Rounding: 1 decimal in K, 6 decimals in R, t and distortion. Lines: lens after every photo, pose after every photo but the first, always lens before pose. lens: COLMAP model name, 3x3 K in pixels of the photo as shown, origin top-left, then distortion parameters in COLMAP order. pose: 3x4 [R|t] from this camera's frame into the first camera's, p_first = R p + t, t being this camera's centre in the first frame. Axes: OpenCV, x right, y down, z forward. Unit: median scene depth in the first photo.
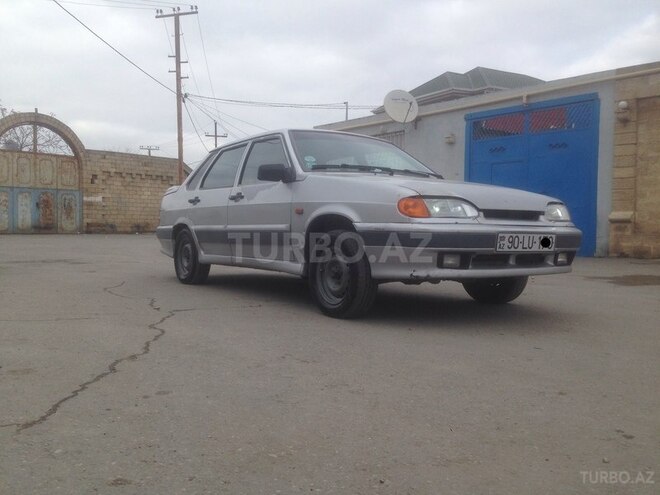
lens RADIAL K [[611.3, 0, 320.4], [0, 611.3, 234.3], [0, 0, 1]] dist [0.052380, 0.000000]
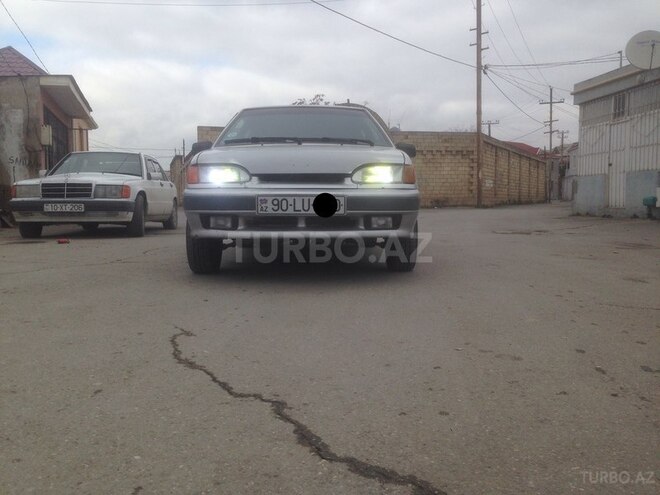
lens RADIAL K [[611.3, 0, 321.8], [0, 611.3, 238.1], [0, 0, 1]] dist [0.052380, 0.000000]
pose [[0.834546, 0.016046, -0.550704, 0.136604], [0.009275, 0.999025, 0.043165, 0.003614], [0.550860, -0.041131, 0.833584, 0.025722]]
